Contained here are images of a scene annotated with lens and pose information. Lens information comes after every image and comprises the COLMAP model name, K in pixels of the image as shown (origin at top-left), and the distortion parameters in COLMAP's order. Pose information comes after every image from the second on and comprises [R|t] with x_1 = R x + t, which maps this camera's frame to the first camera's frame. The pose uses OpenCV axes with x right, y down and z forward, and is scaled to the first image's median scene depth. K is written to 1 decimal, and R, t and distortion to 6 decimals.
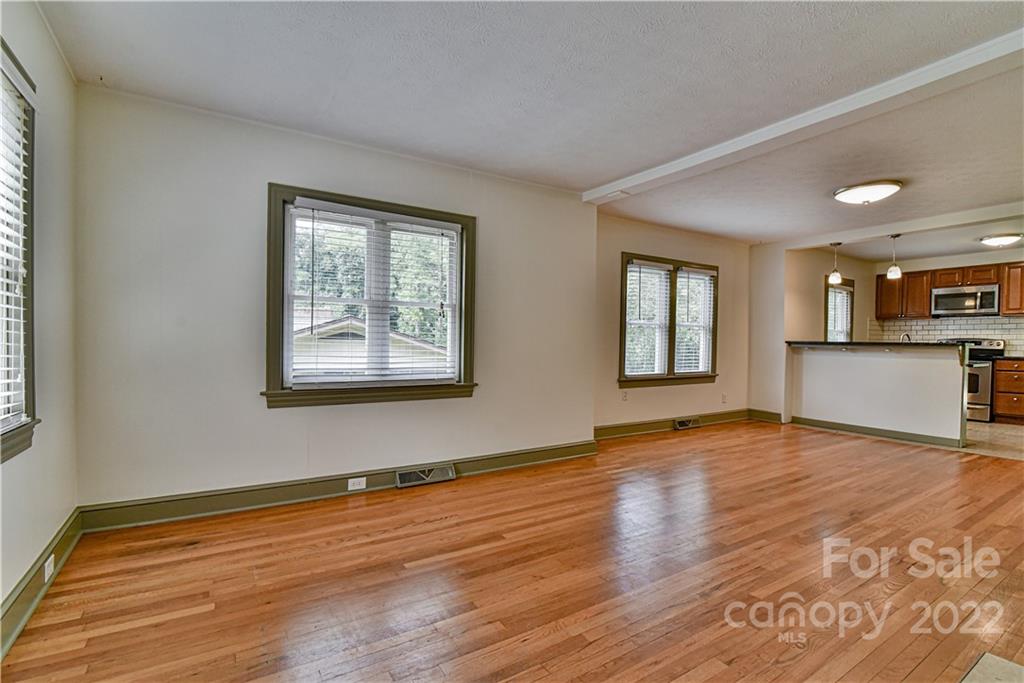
lens RADIAL K [[483.0, 0, 502.4], [0, 483.0, 350.0], [0, 0, 1]] dist [-0.020620, 0.001364]
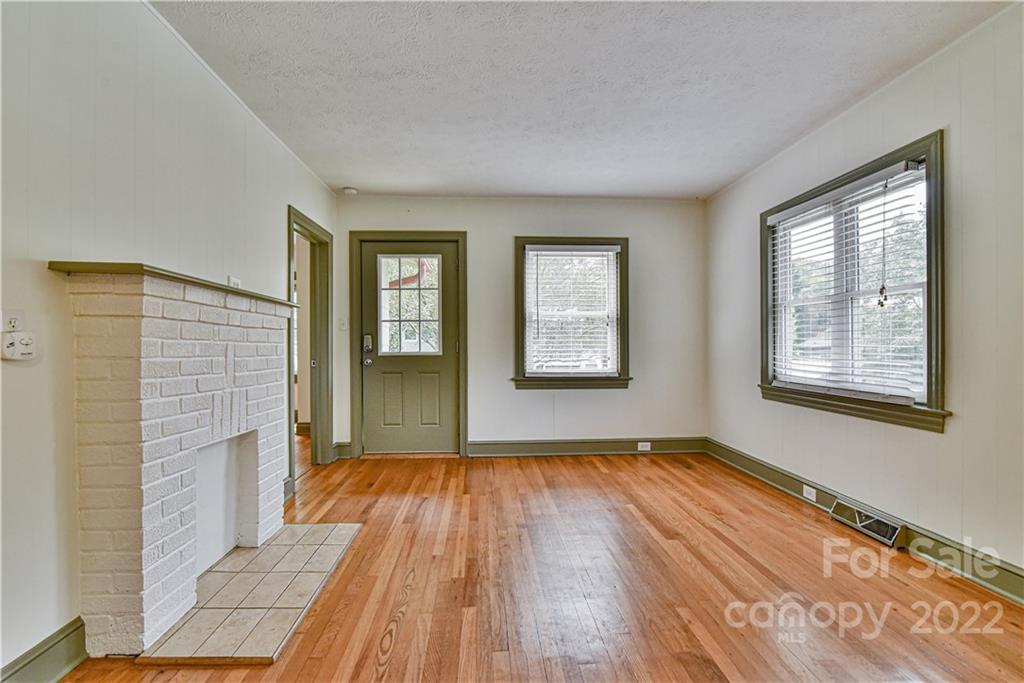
lens RADIAL K [[483.0, 0, 502.7], [0, 483.0, 346.9], [0, 0, 1]] dist [-0.020620, 0.001364]
pose [[-0.501543, -0.003212, -0.865127, 0.995947], [-0.010533, 0.999942, 0.002394, -0.007010], [0.865068, 0.010313, -0.501548, 1.149297]]
